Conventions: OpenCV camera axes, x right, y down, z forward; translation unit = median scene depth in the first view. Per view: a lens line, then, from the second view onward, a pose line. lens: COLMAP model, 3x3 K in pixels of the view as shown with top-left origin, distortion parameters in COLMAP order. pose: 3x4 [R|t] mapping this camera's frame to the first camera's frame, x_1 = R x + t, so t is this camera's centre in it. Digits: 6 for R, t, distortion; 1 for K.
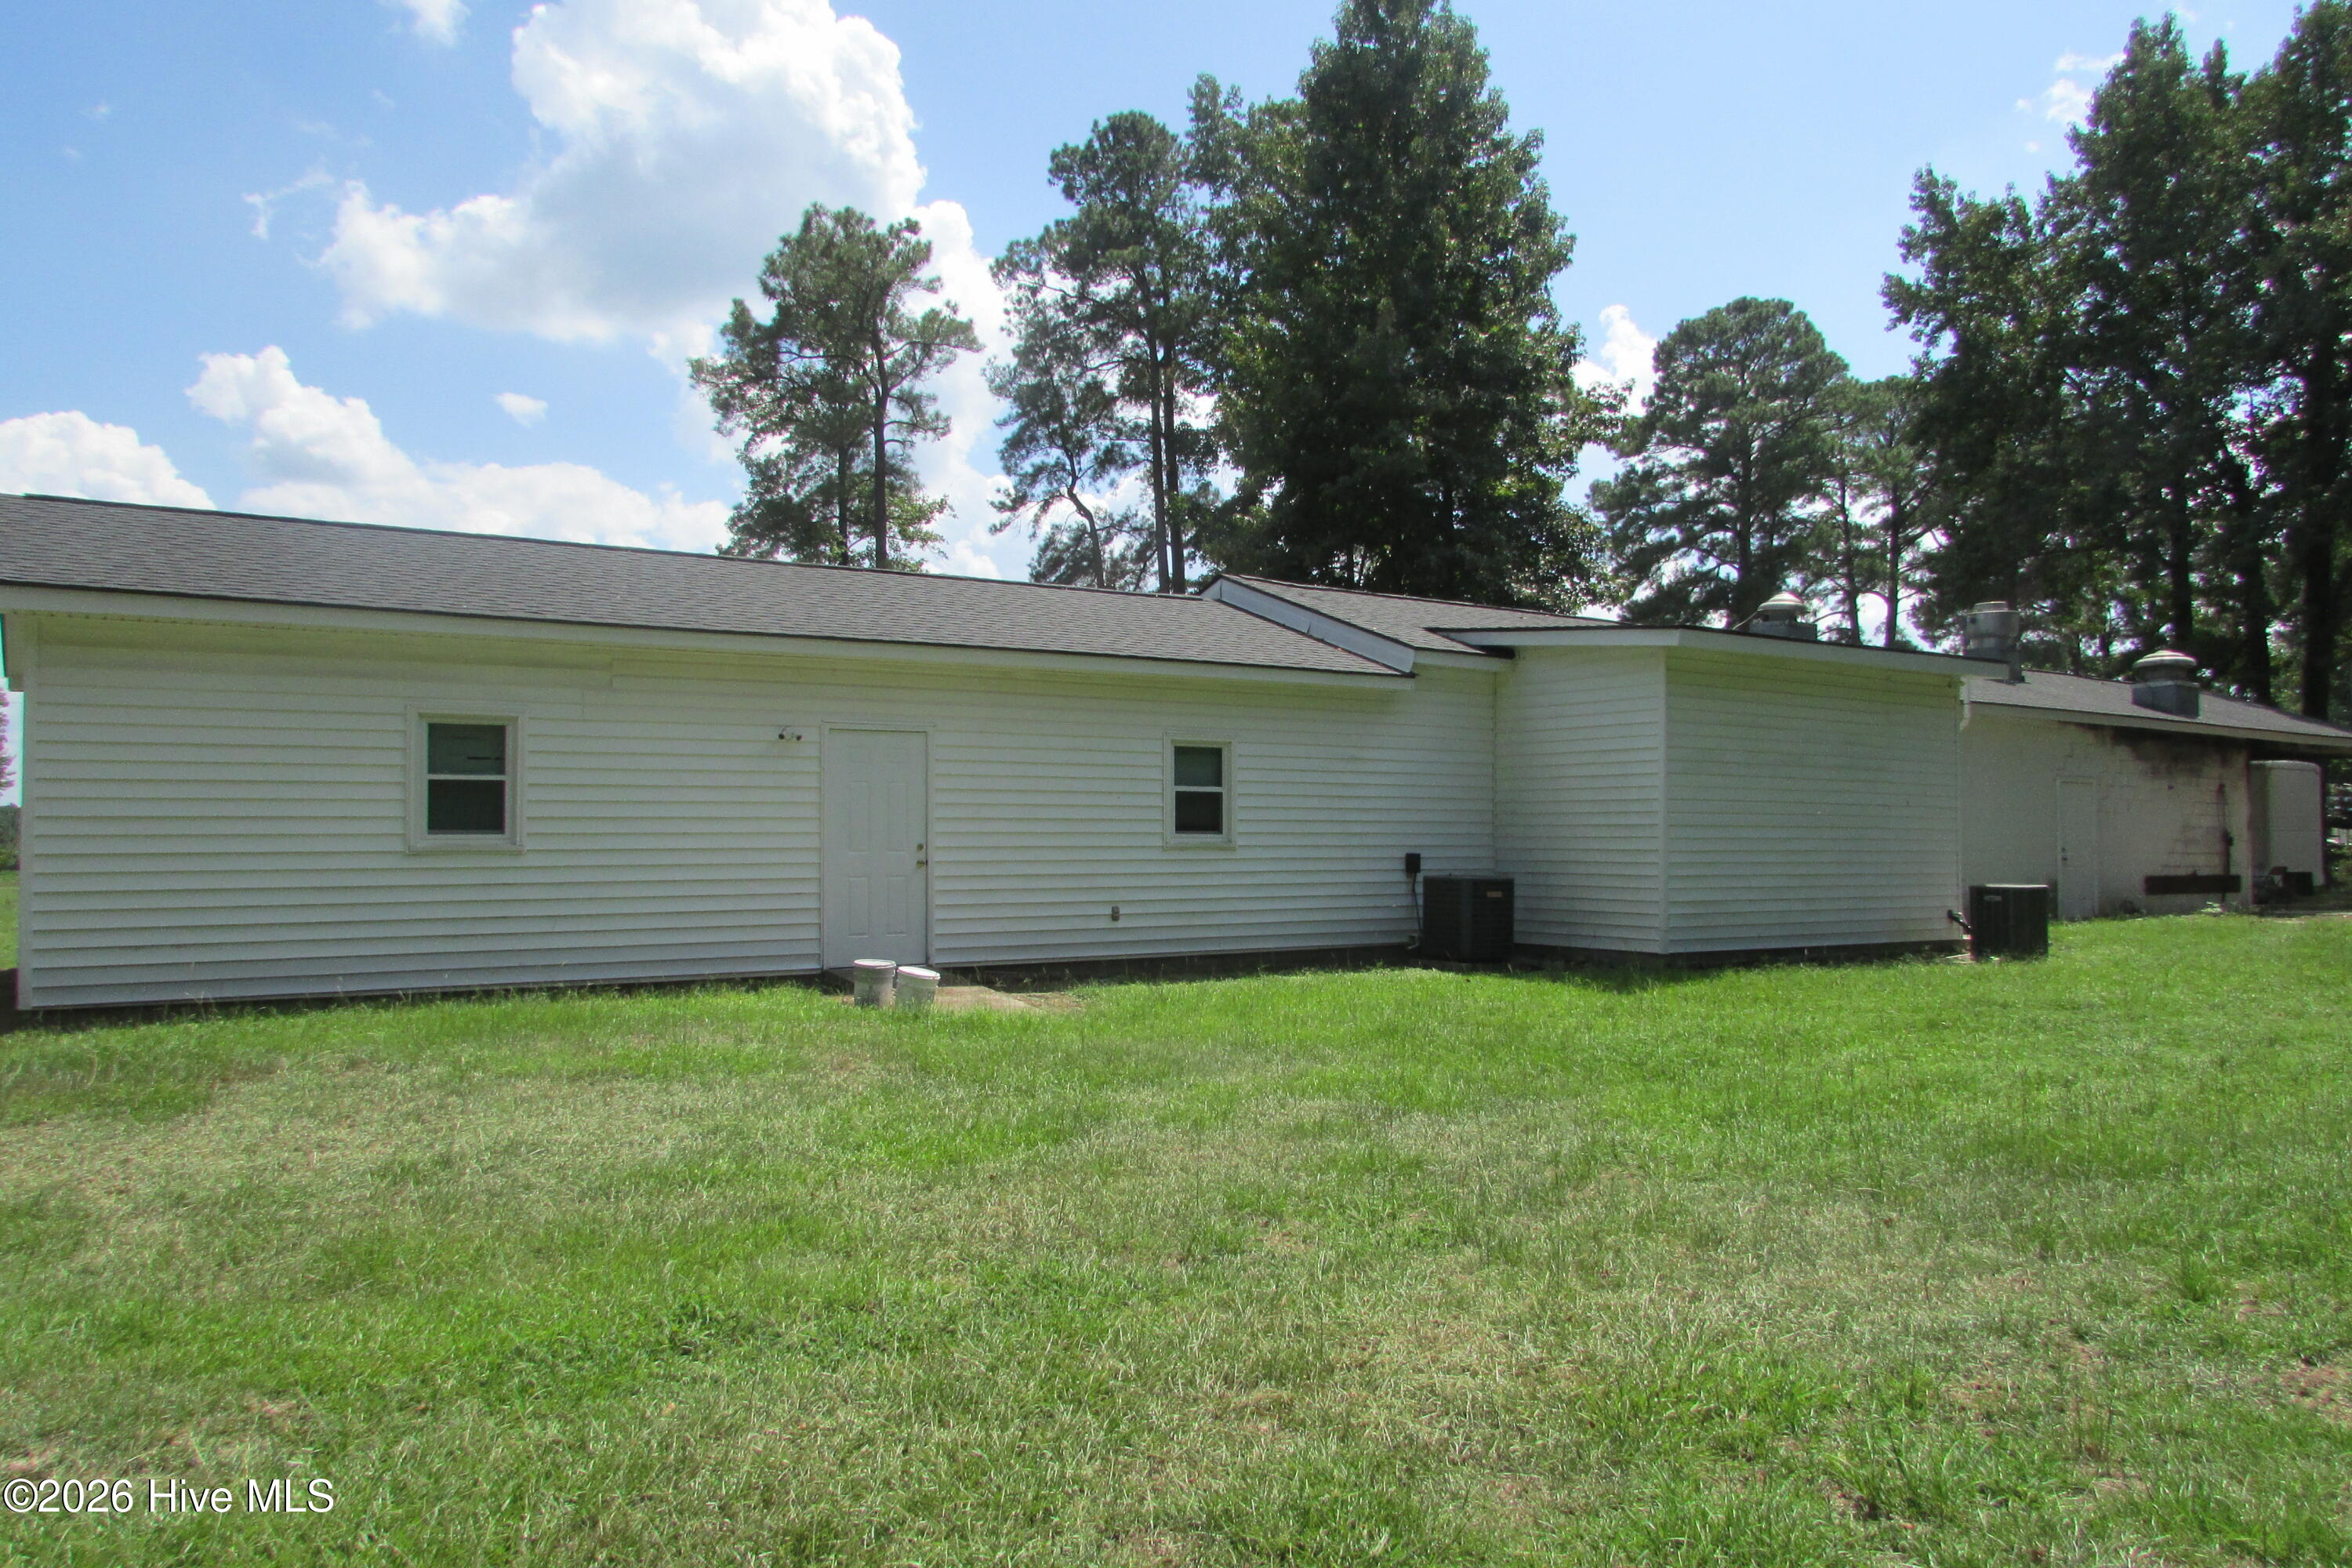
lens RADIAL K [[1684.7, 0, 1176.0], [0, 1684.7, 784.0], [0, 0, 1]] dist [-0.020026, 0.001230]
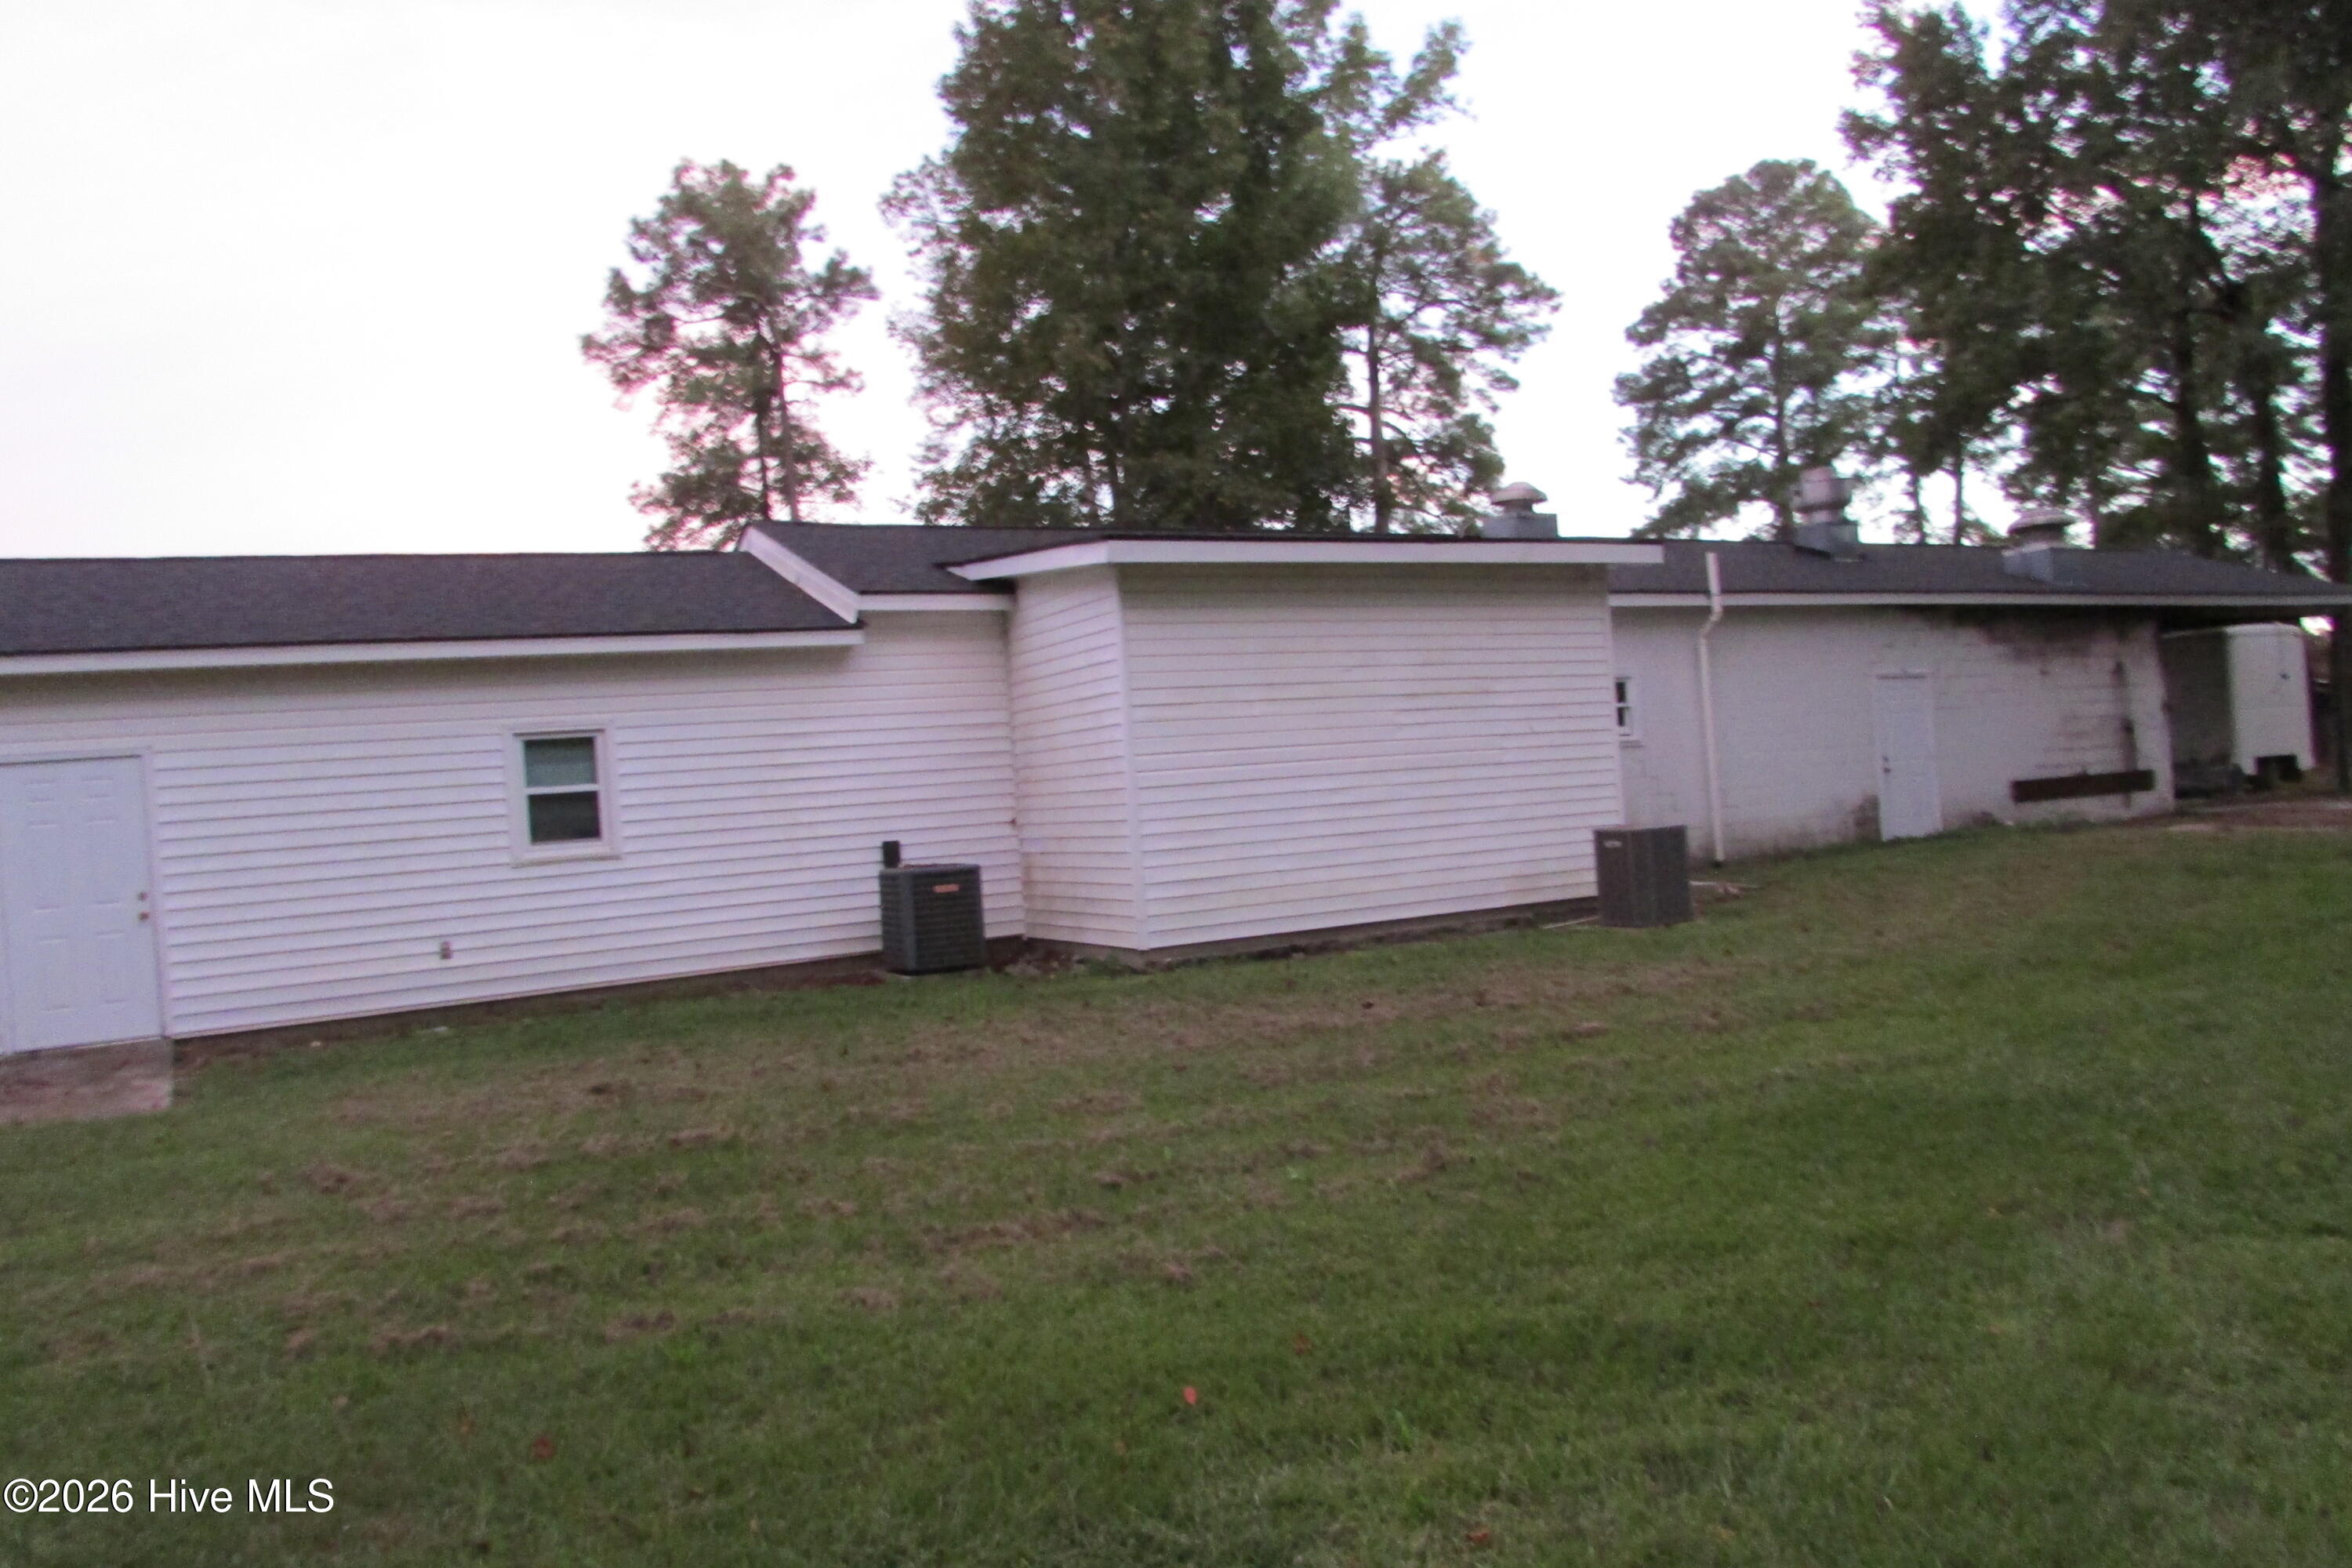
lens RADIAL K [[1701.5, 0, 1204.9], [0, 1701.5, 758.8], [0, 0, 1]] dist [-0.006184, 0.000304]
pose [[0.994079, -0.076602, -0.077070, 0.114237], [0.077912, 0.996860, 0.014137, 0.000408], [0.075745, -0.020058, 0.996925, 0.058958]]
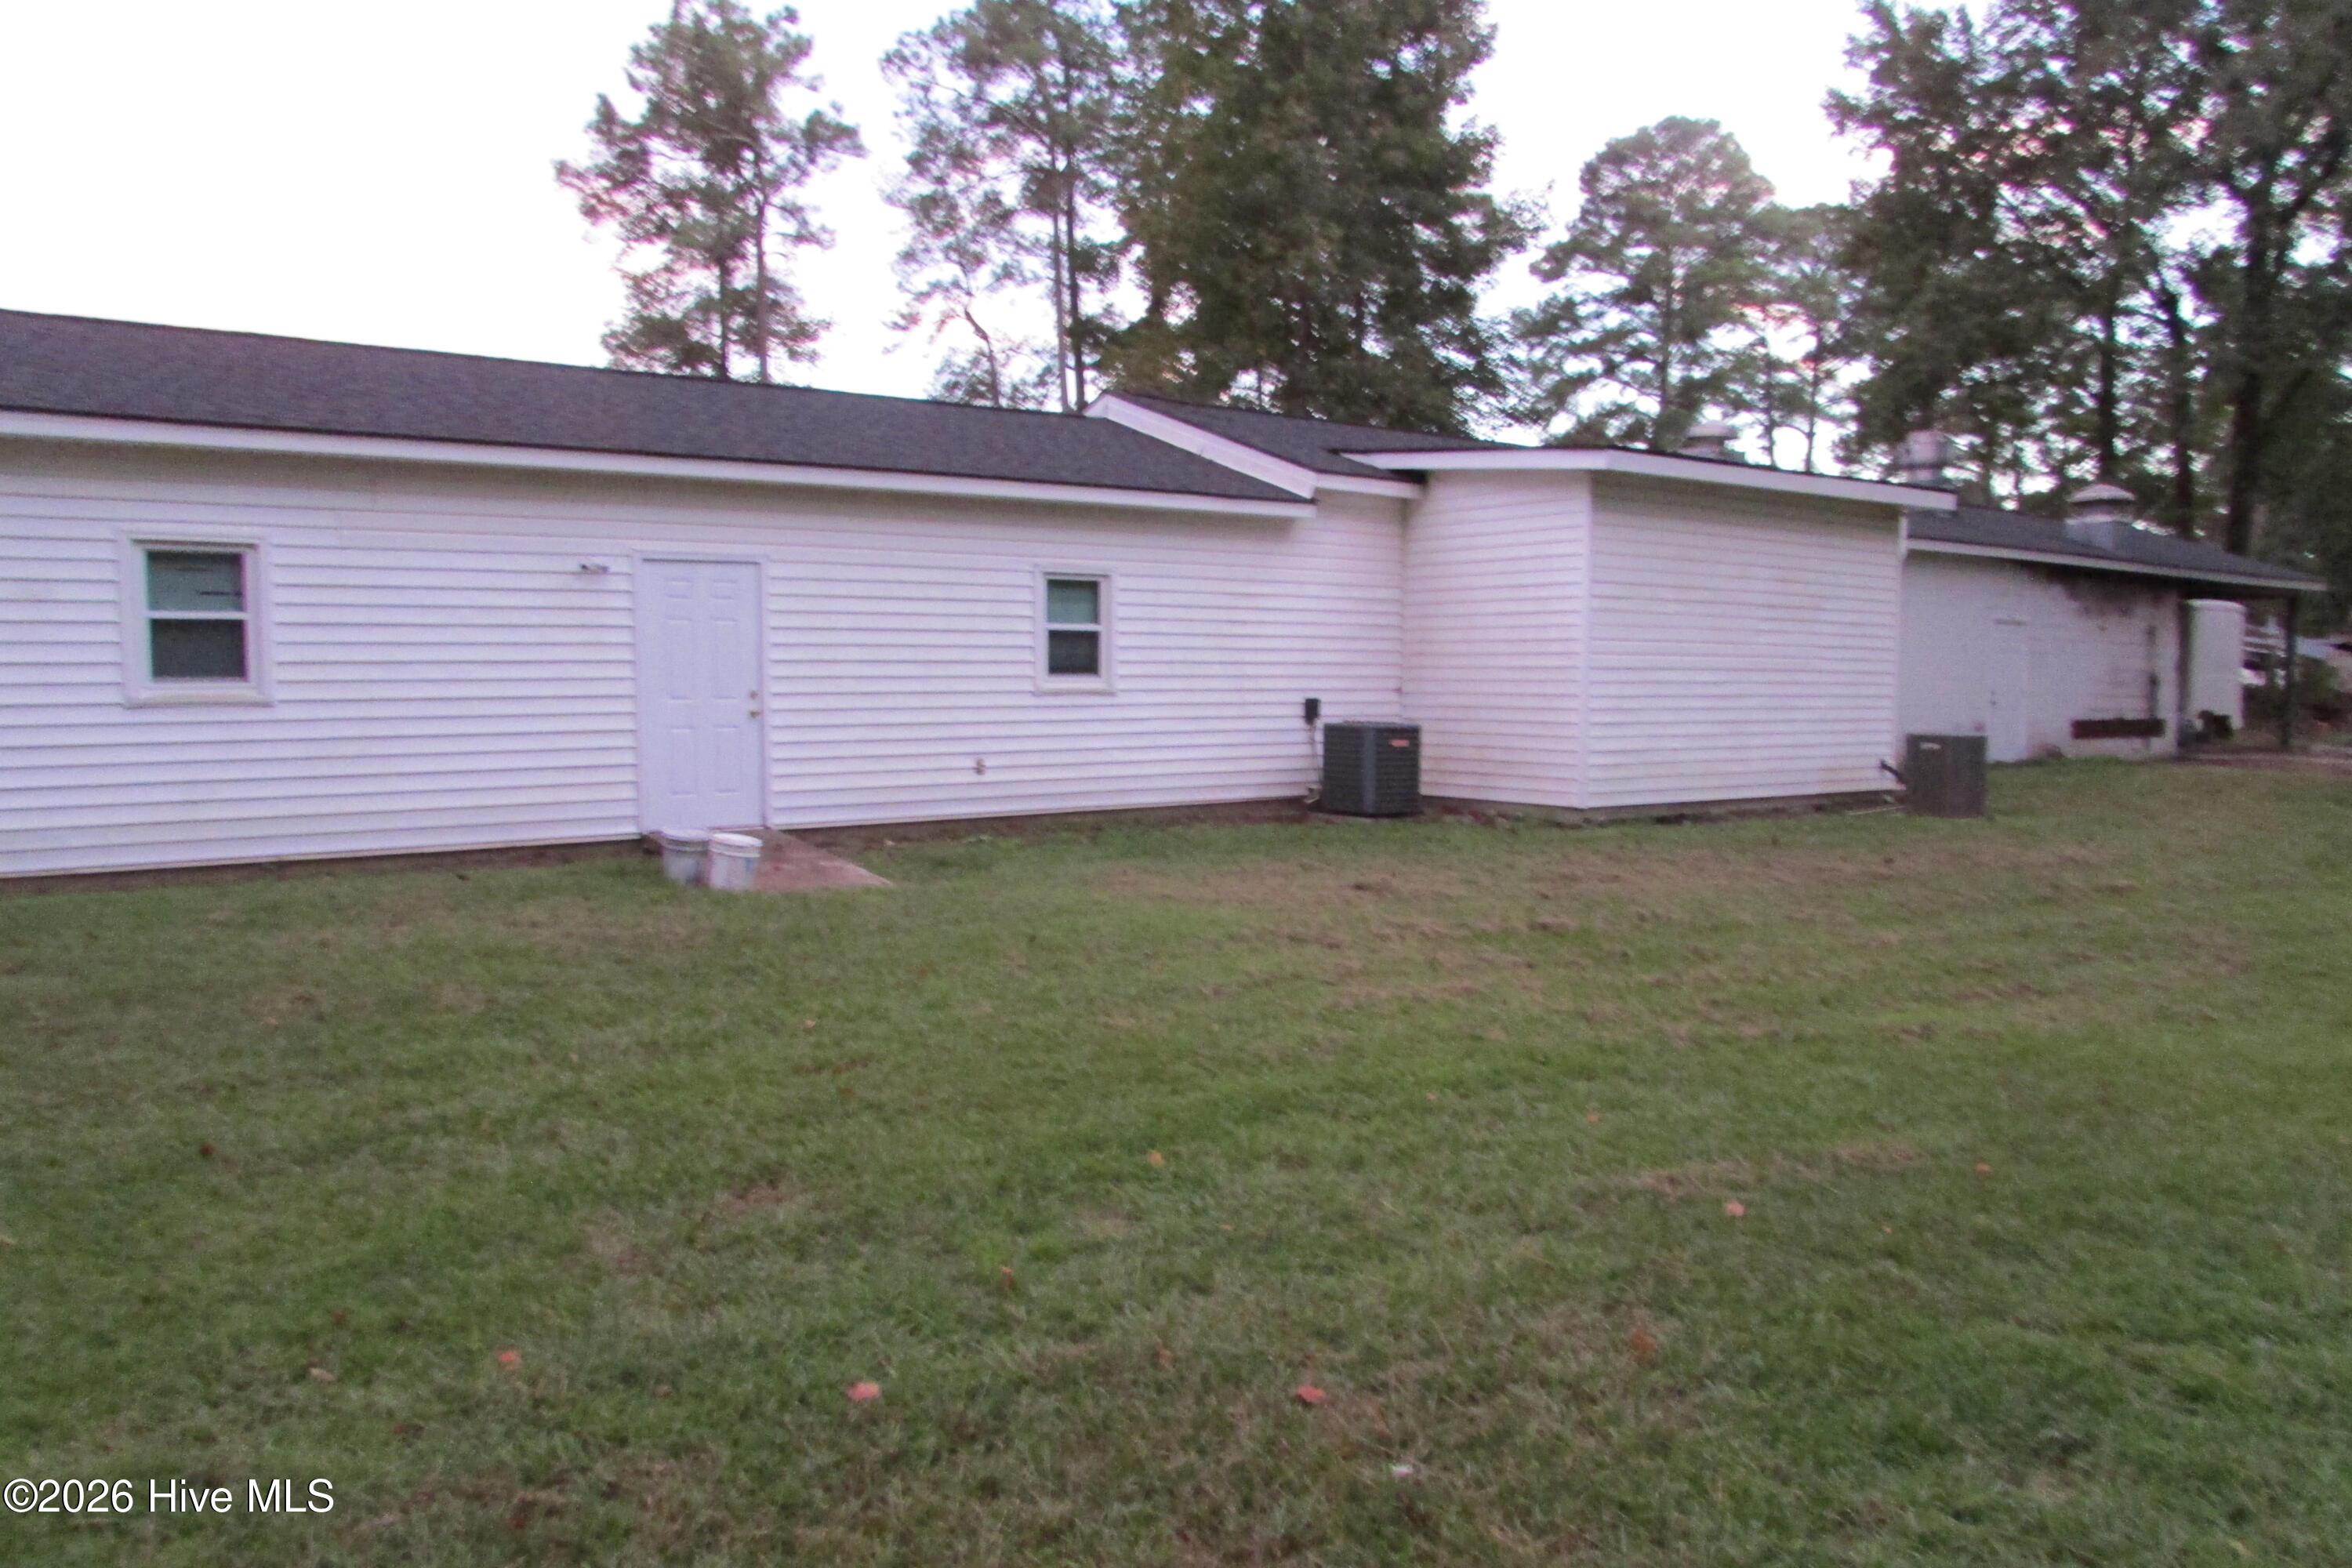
lens RADIAL K [[1684.7, 0, 1176.0], [0, 1684.7, 784.0], [0, 0, 1]] dist [-0.020026, 0.001230]
pose [[0.998739, -0.002716, 0.050140, 0.006685], [-0.002145, 0.995317, 0.096644, -0.000225], [-0.050167, -0.096630, 0.994055, 0.028598]]
